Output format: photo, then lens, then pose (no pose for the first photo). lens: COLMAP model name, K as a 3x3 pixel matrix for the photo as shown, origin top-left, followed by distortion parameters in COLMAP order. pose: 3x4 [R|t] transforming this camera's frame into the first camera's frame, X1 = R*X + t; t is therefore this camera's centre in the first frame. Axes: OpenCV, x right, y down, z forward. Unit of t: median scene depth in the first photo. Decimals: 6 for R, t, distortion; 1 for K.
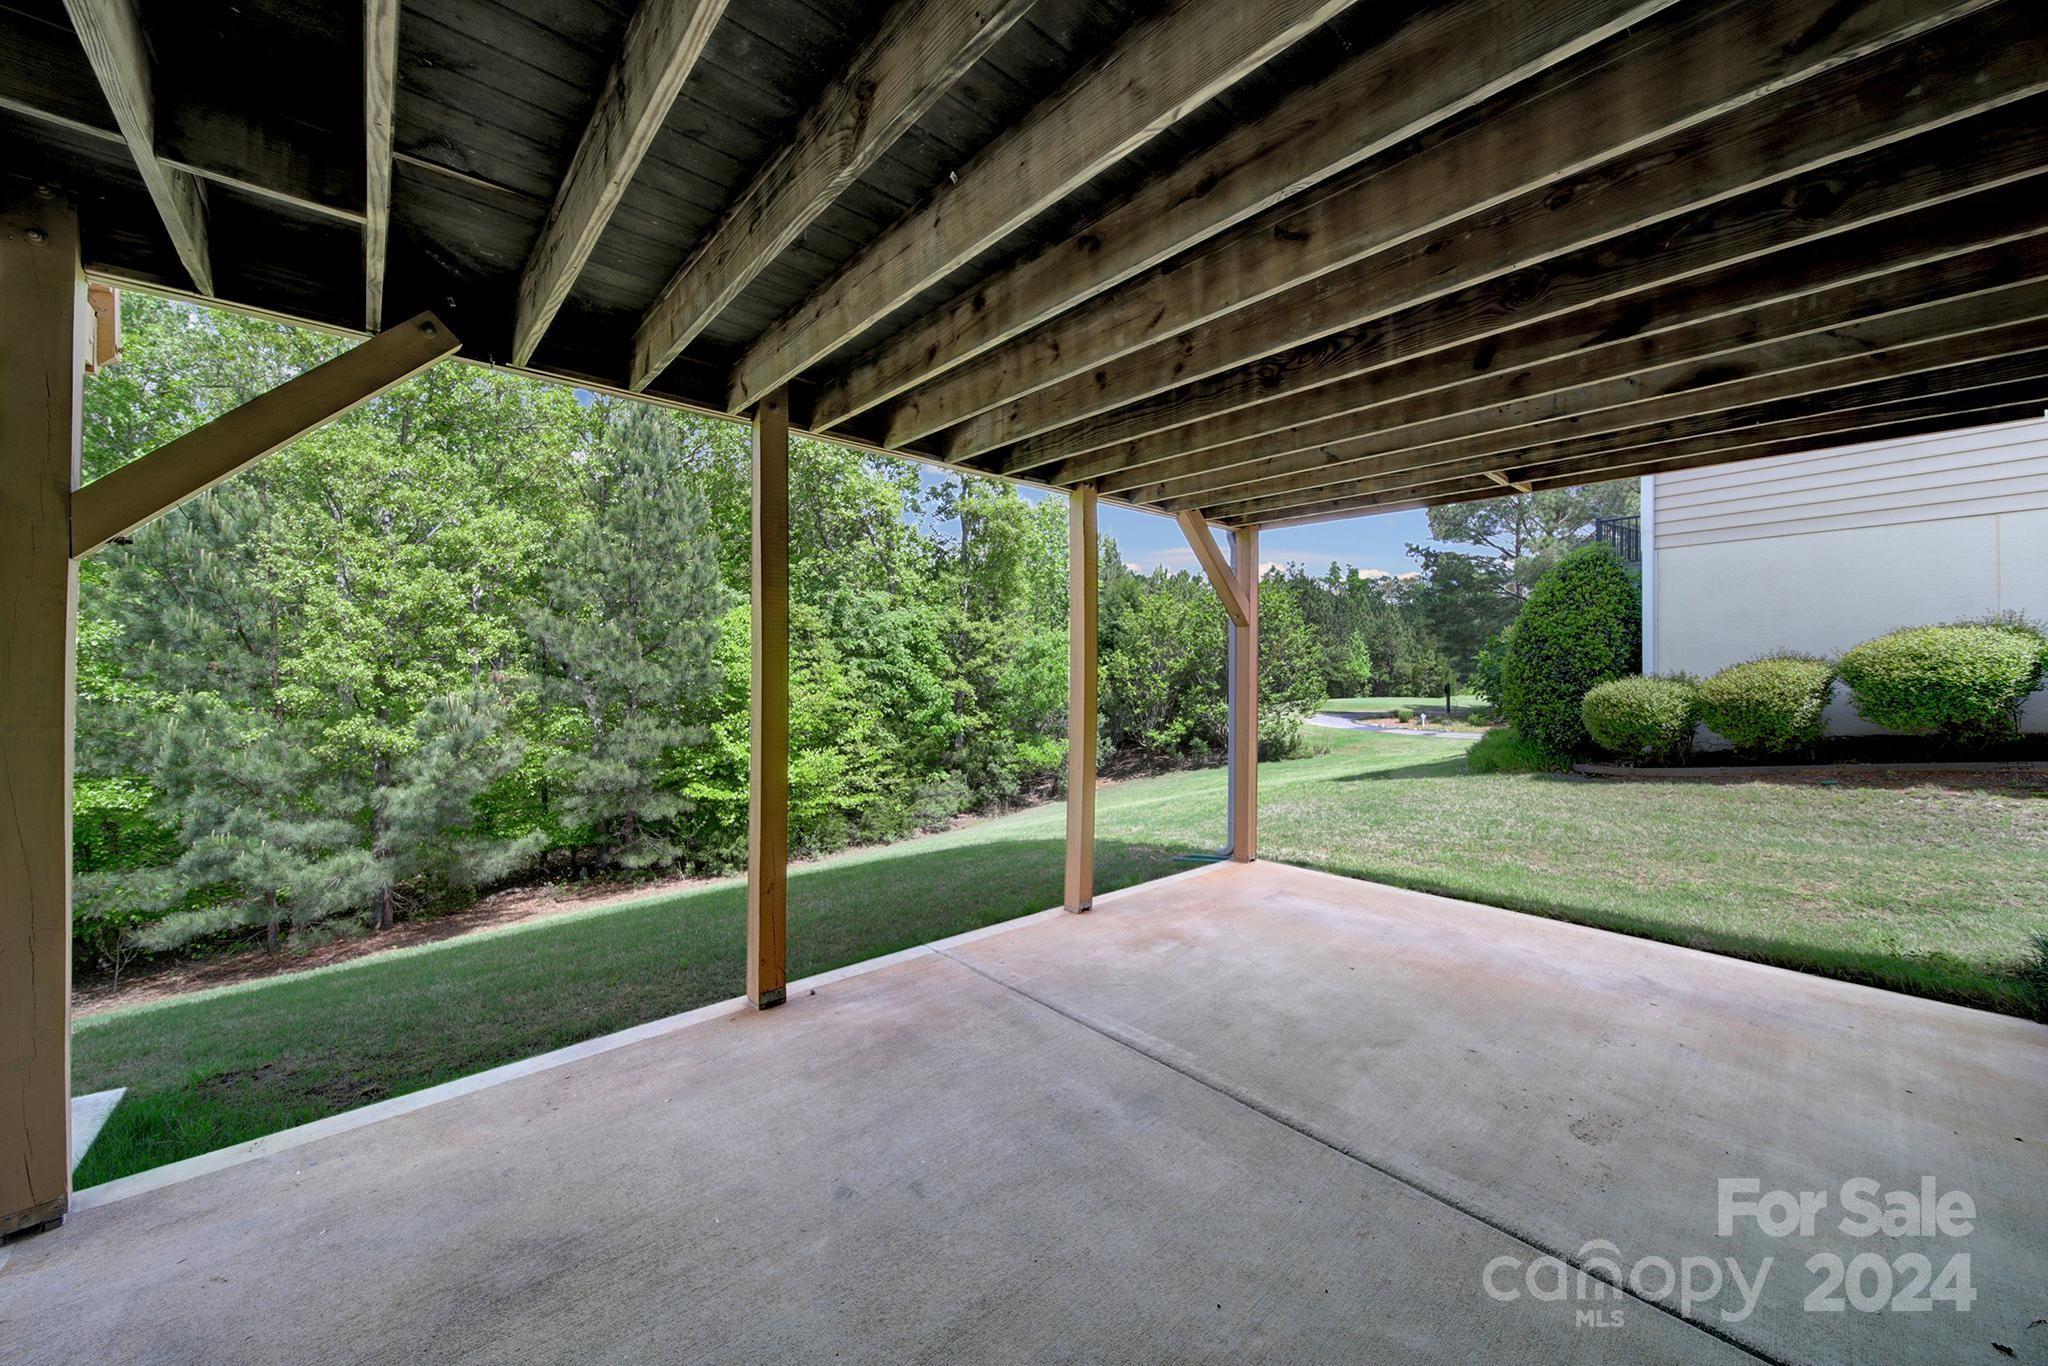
lens RADIAL K [[744.4, 0, 1024.0], [0, 744.4, 683.0], [0, 0, 1]] dist [0.000000, -0.000018]
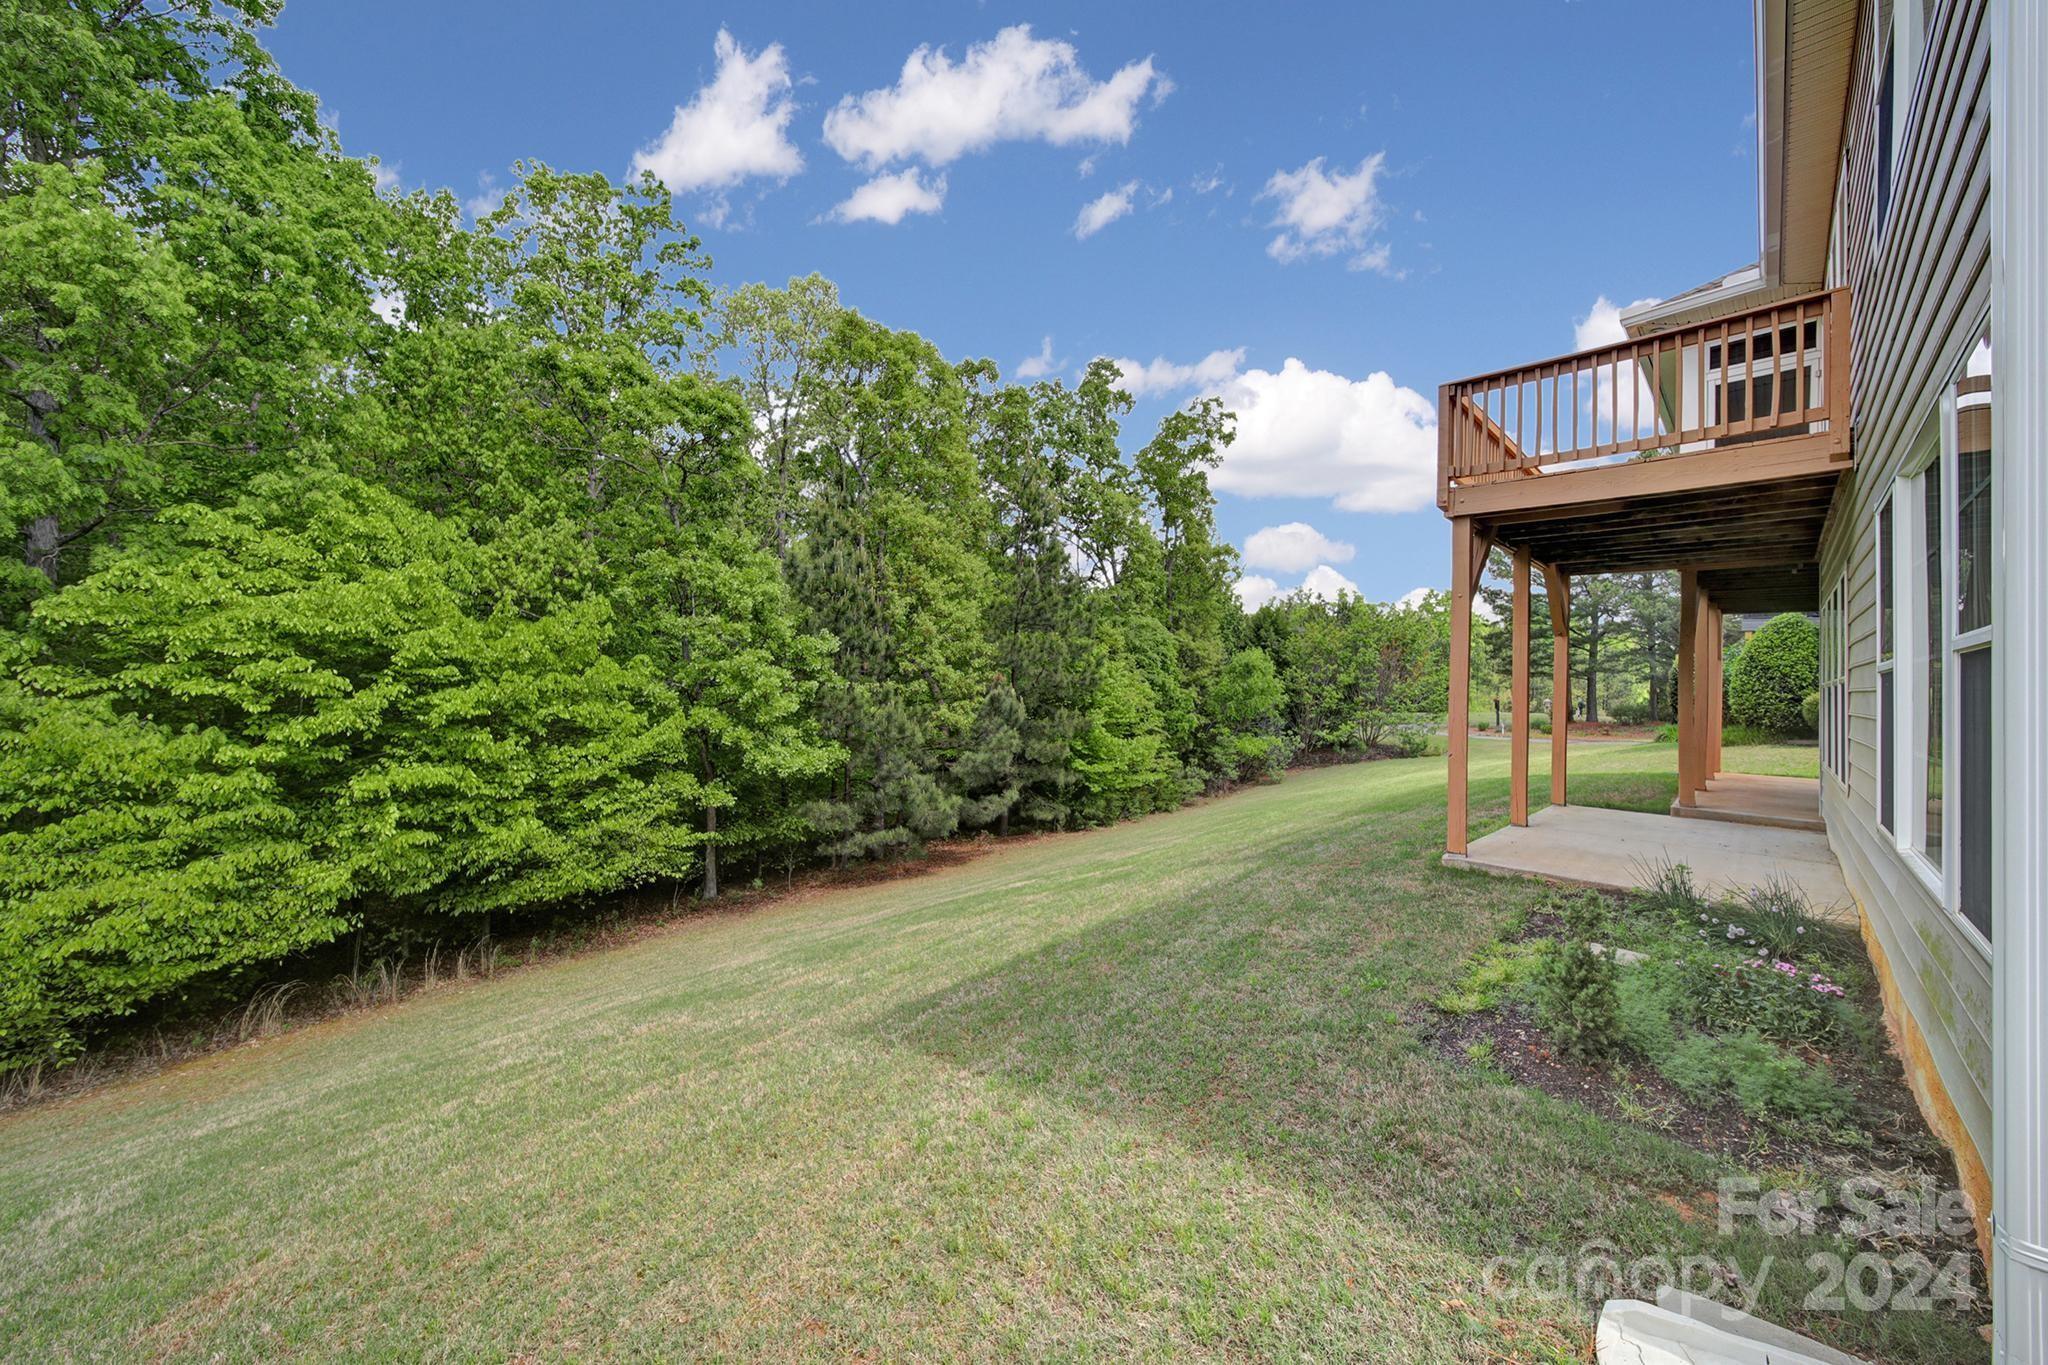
lens RADIAL K [[744.4, 0, 1024.0], [0, 744.4, 682.5], [0, 0, 1]] dist [0.000000, -0.000018]
pose [[0.997975, 0.019640, 0.060506, -0.438717], [-0.018525, 0.999649, -0.018930, 0.016234], [-0.060857, 0.017771, 0.997988, -0.234565]]
